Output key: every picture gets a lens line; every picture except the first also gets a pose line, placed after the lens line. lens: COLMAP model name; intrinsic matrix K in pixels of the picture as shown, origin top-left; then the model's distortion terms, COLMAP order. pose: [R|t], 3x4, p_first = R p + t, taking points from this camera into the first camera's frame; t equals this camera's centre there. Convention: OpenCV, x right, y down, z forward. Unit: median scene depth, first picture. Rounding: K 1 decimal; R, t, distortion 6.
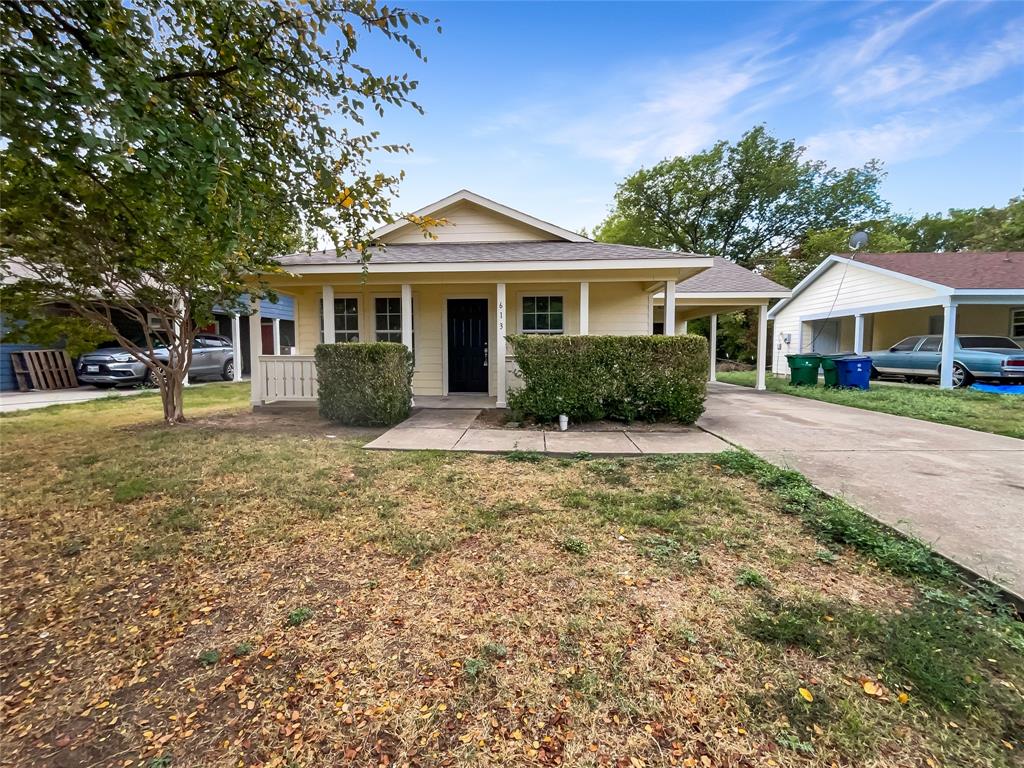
lens RADIAL K [[417.2, 0, 515.1], [0, 417.2, 385.9], [0, 0, 1]] dist [-0.001470, -0.000185]
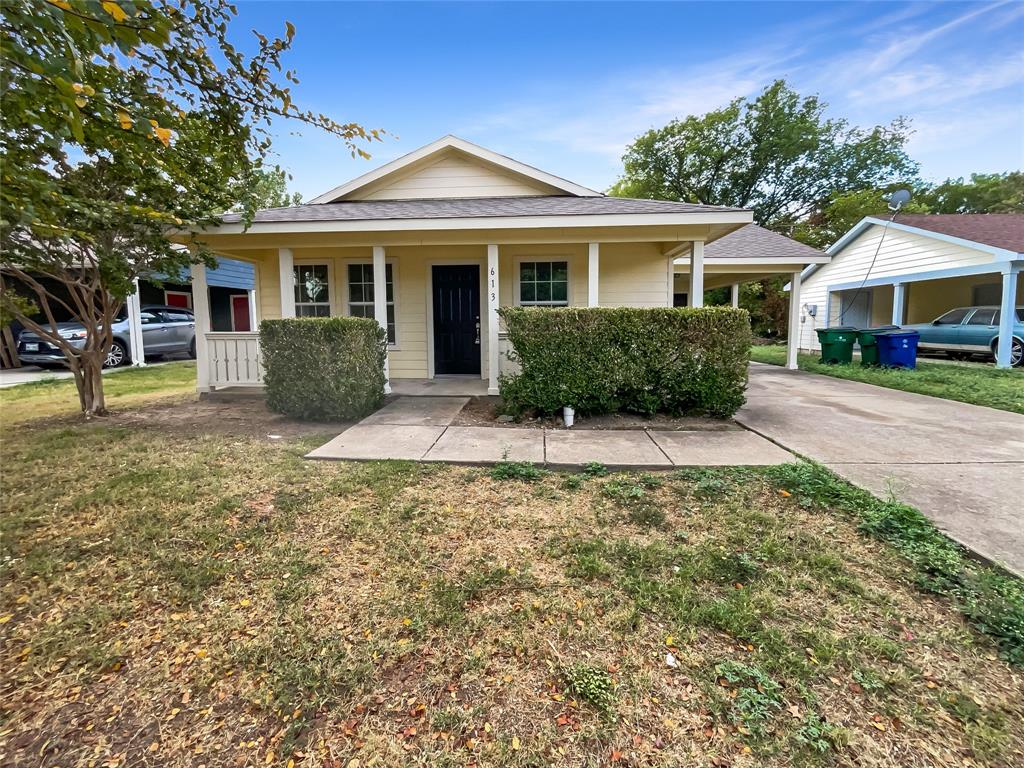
lens RADIAL K [[417.2, 0, 519.5], [0, 417.2, 375.9], [0, 0, 1]] dist [-0.001470, -0.000185]
pose [[0.999993, -0.003273, 0.001665, 0.031486], [0.003203, 0.999169, 0.040628, -0.036331], [-0.001797, -0.040623, 0.999173, 0.300121]]
